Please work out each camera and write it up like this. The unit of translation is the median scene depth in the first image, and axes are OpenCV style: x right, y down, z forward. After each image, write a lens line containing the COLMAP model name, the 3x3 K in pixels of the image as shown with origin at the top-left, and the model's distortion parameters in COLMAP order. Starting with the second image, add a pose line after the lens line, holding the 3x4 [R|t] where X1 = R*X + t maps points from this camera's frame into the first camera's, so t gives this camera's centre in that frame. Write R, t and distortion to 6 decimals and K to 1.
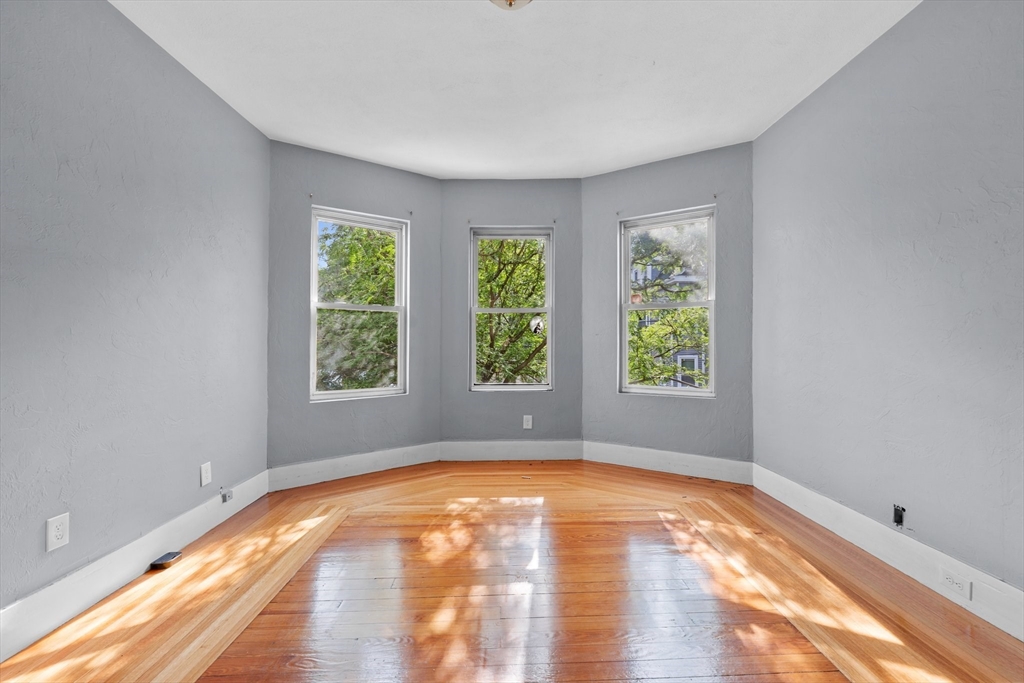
lens RADIAL K [[421.4, 0, 517.1], [0, 421.4, 338.0], [0, 0, 1]] dist [0.002491, -0.001254]
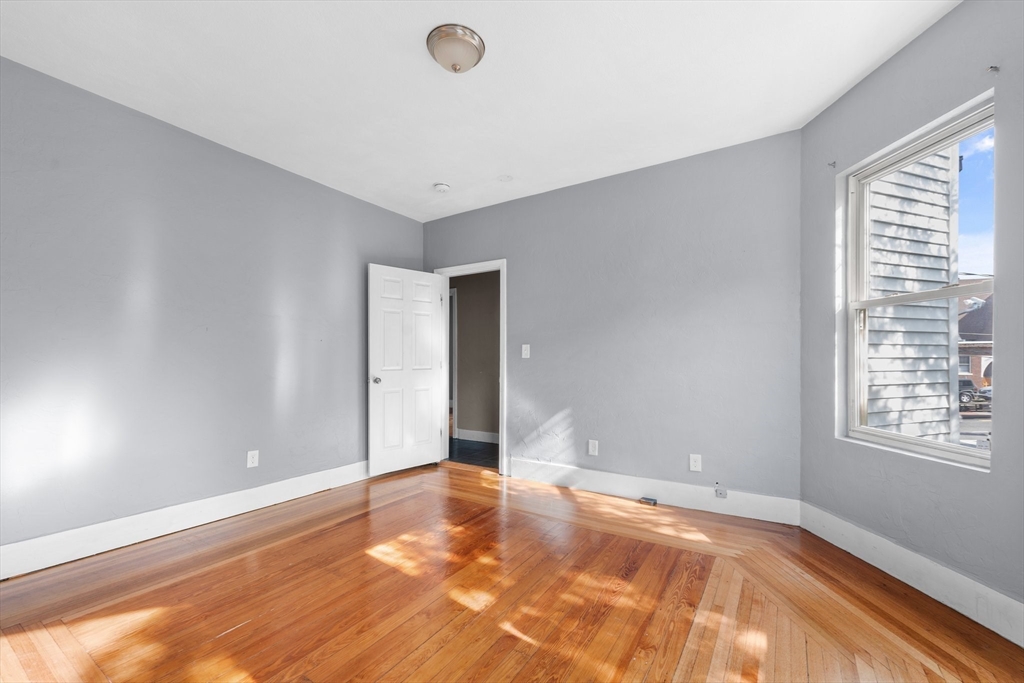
lens RADIAL K [[421.4, 0, 507.7], [0, 421.4, 349.8], [0, 0, 1]] dist [0.002491, -0.001254]
pose [[-0.566828, -0.010433, -0.823770, 0.457707], [0.014931, 0.999625, -0.022934, 0.002292], [0.823701, -0.025299, -0.566459, 0.915706]]
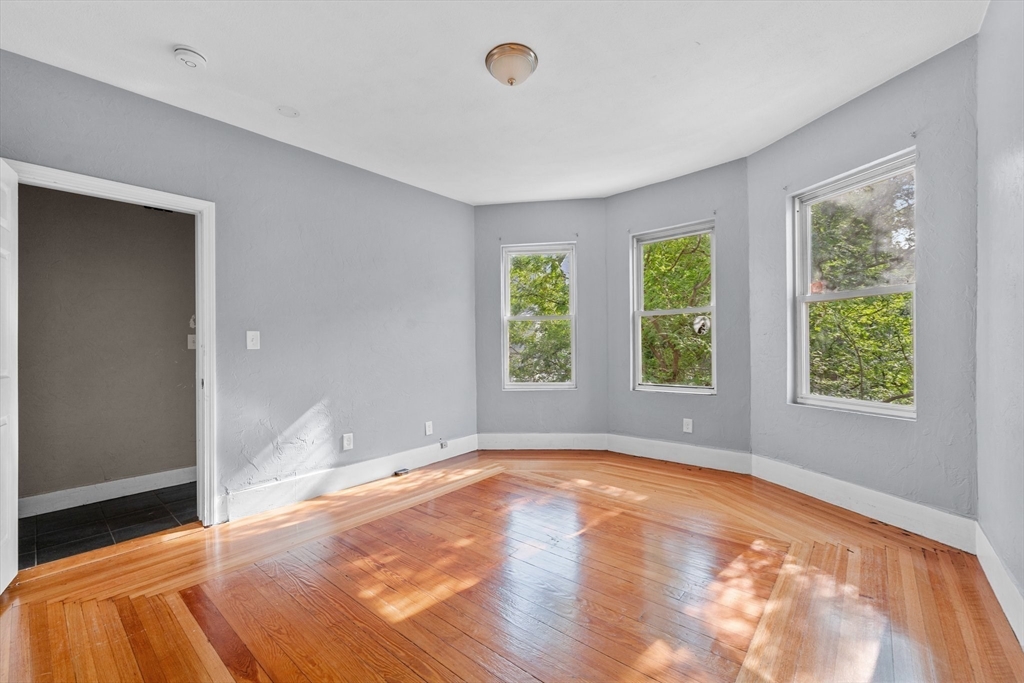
lens RADIAL K [[421.4, 0, 519.5], [0, 421.4, 344.8], [0, 0, 1]] dist [0.002491, -0.001254]
pose [[0.741927, -0.008988, -0.670420, 0.450822], [0.021979, 0.999699, 0.010921, -0.007339], [0.670120, -0.022838, 0.741901, 0.023878]]
